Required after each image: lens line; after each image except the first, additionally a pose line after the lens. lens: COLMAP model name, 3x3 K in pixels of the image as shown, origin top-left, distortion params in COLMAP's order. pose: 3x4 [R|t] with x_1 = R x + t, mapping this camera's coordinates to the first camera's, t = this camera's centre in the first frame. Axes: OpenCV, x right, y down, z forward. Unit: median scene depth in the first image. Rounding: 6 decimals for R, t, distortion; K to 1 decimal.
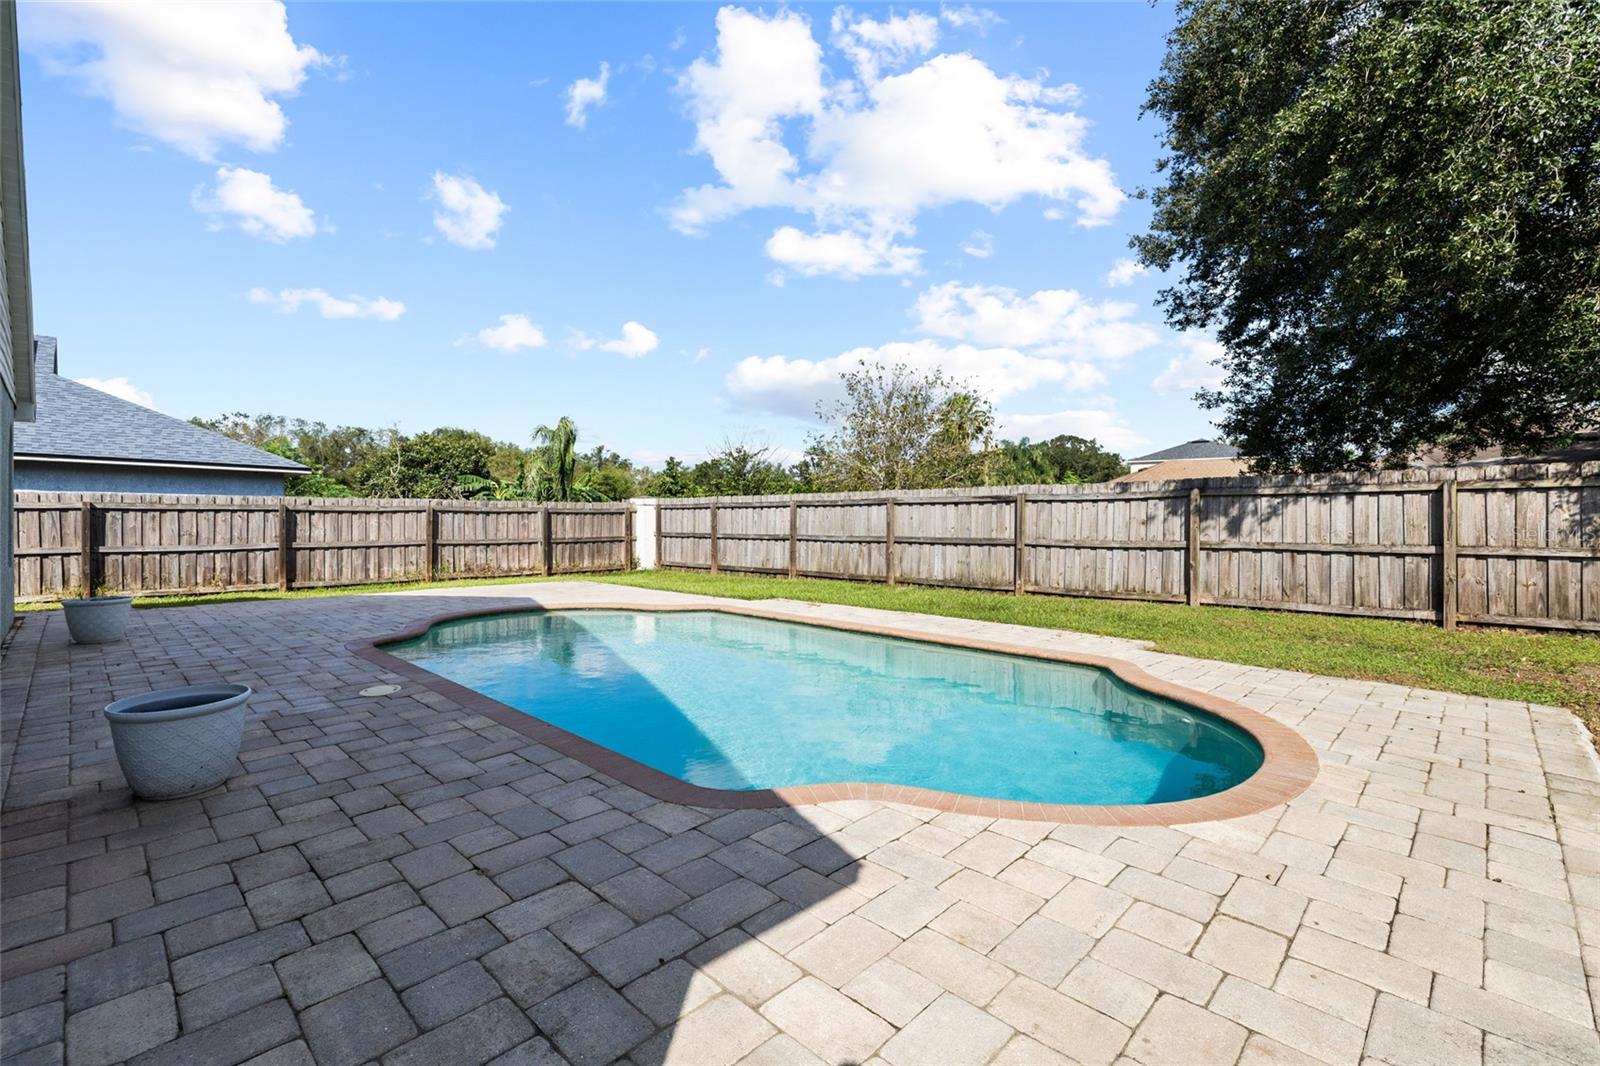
lens RADIAL K [[706.1, 0, 797.8], [0, 706.1, 523.5], [0, 0, 1]] dist [-0.007719, 0.001582]
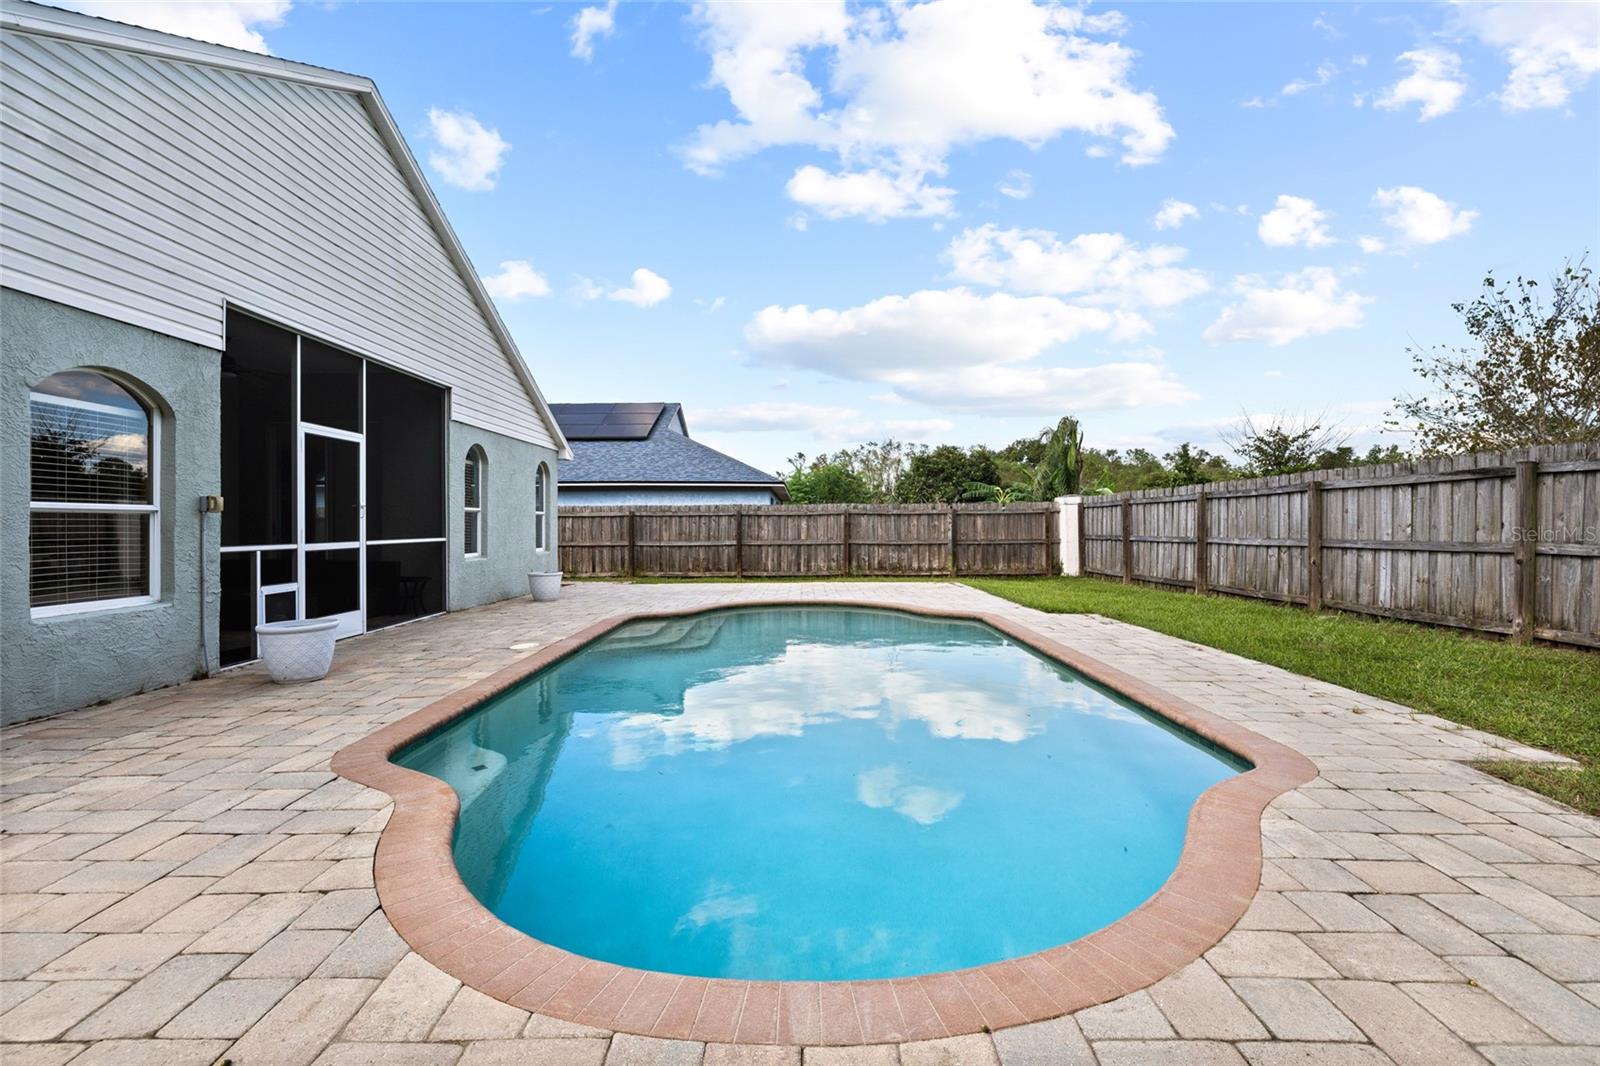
lens RADIAL K [[706.1, 0, 797.8], [0, 706.1, 523.5], [0, 0, 1]] dist [-0.007719, 0.001582]
pose [[0.694412, -0.008564, -0.719527, 0.213801], [0.002344, 0.999951, -0.009639, 0.006863], [0.719574, 0.005007, 0.694397, 0.137526]]
